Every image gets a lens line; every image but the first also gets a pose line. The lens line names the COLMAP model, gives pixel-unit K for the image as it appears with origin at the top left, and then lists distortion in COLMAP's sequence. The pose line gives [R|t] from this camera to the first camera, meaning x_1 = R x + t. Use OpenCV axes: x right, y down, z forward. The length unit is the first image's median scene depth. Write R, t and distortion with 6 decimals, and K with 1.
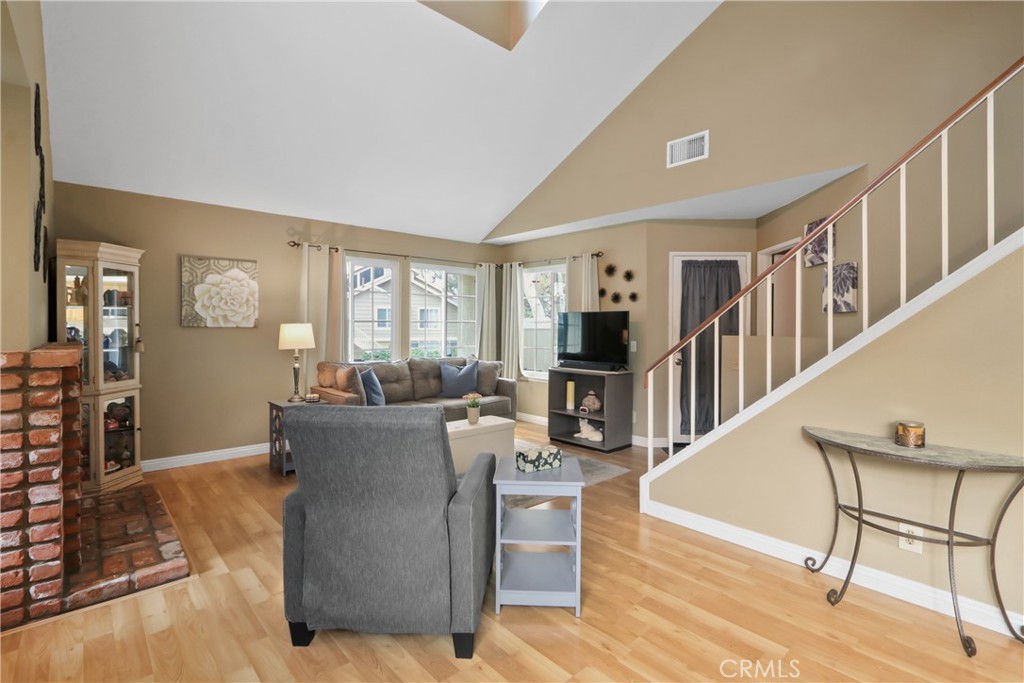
lens RADIAL K [[473.0, 0, 514.0], [0, 473.0, 331.2], [0, 0, 1]] dist [-0.017515, 0.000261]
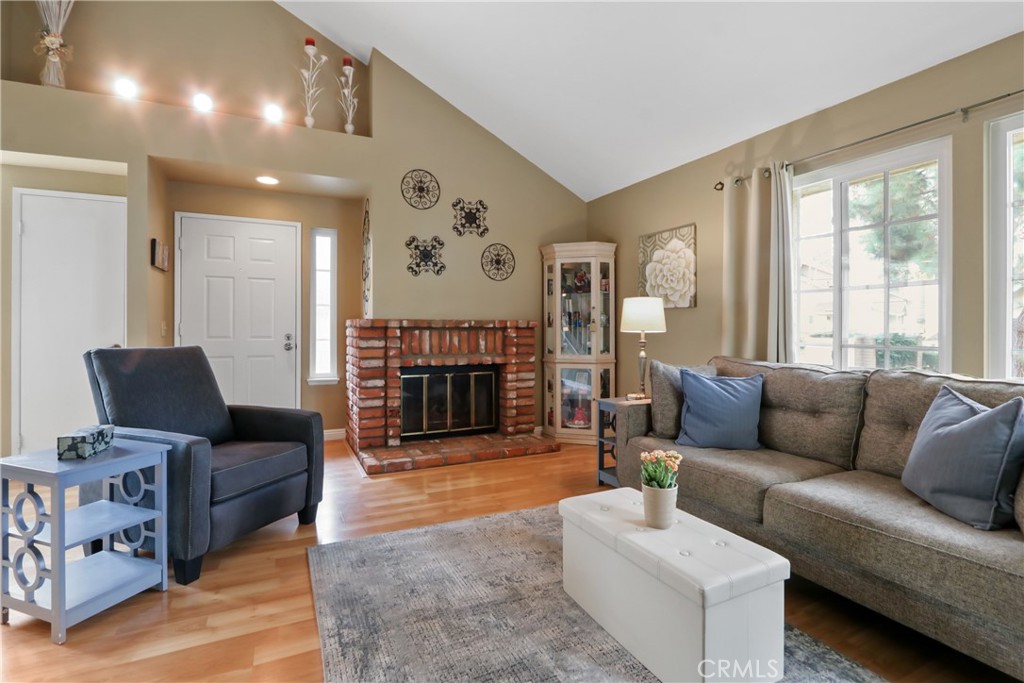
lens RADIAL K [[473.0, 0, 519.3], [0, 473.0, 321.4], [0, 0, 1]] dist [-0.017515, 0.000261]
pose [[-0.279525, -0.015230, -0.960018, 0.307857], [-0.018369, 0.999776, -0.010512, 0.030735], [0.959963, 0.014696, -0.279743, 0.991173]]
